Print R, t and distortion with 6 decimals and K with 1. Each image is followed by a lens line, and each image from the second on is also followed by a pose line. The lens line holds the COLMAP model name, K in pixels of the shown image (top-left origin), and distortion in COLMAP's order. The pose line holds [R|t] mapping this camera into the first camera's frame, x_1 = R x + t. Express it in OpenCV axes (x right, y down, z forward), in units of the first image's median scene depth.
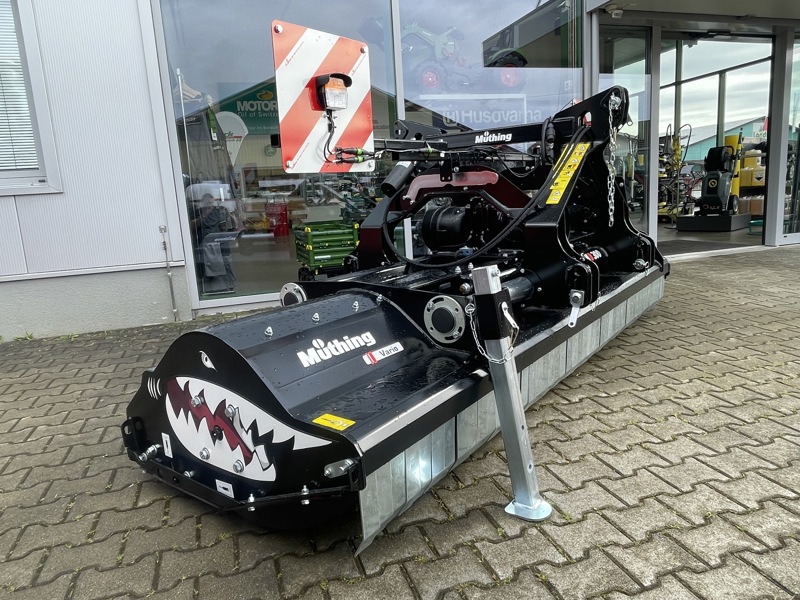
lens RADIAL K [[545.9, 0, 400.0], [0, 545.9, 300.0], [0, 0, 1]] dist [0.005389, 0.001374]
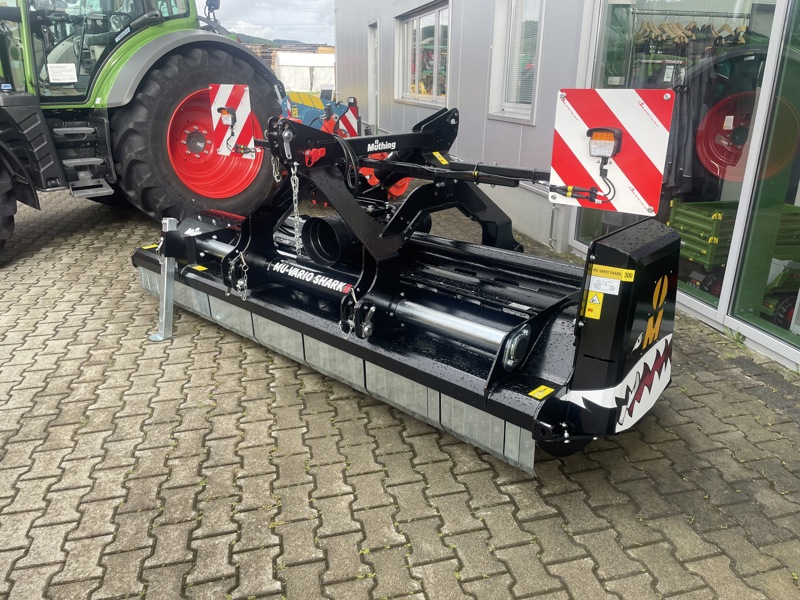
lens RADIAL K [[598.0, 0, 404.0], [0, 598.0, 298.1], [0, 0, 1]] dist [0.090388, -0.110500]
pose [[-0.089909, 0.393195, -0.915049, 1.606740], [-0.192023, 0.894688, 0.403313, -0.621137], [0.977263, 0.211972, -0.004938, 1.382127]]
